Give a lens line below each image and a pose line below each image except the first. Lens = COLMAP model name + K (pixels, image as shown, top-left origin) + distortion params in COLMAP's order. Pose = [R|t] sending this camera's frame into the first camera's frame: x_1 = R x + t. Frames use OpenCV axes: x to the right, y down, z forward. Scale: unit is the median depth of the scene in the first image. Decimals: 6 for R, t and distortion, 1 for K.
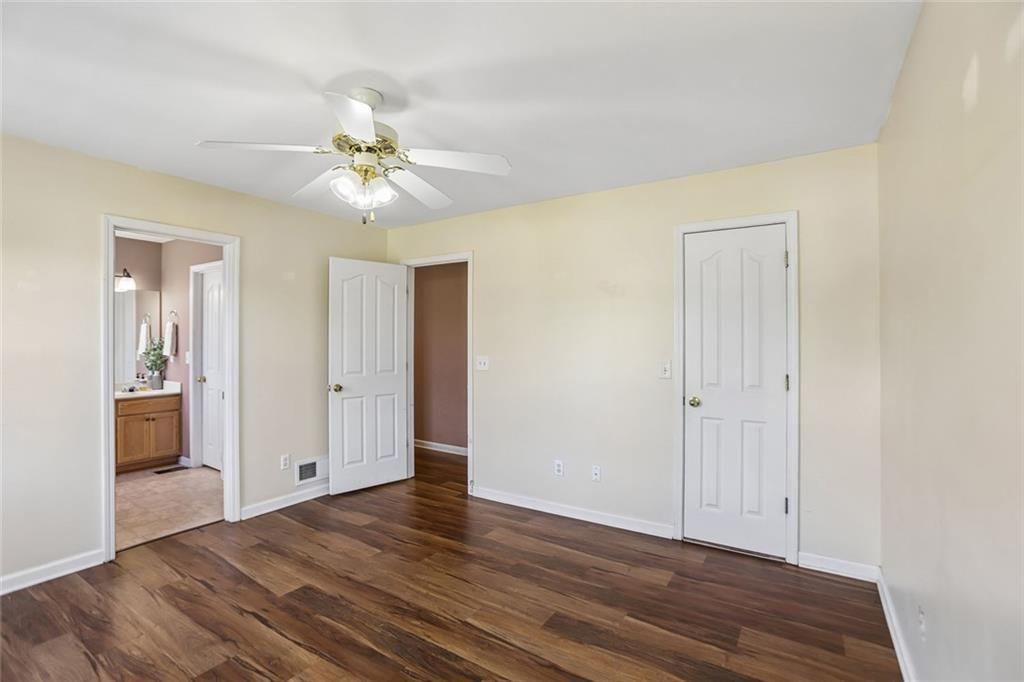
lens RADIAL K [[475.2, 0, 512.0], [0, 475.2, 341.0], [0, 0, 1]] dist [-0.097009, 0.041437]
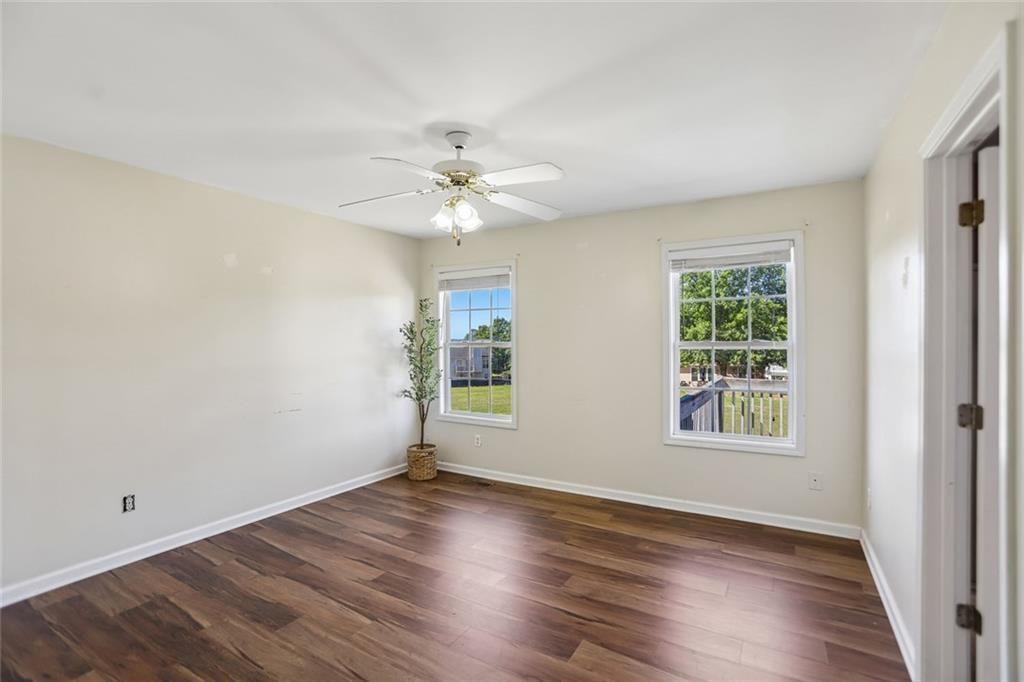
lens RADIAL K [[475.2, 0, 512.0], [0, 475.2, 341.0], [0, 0, 1]] dist [-0.097009, 0.041437]
pose [[-0.999315, 0.001748, -0.036964, -0.374854], [0.001465, 0.999970, 0.007661, -0.014939], [0.036977, 0.007601, -0.999287, 2.030165]]
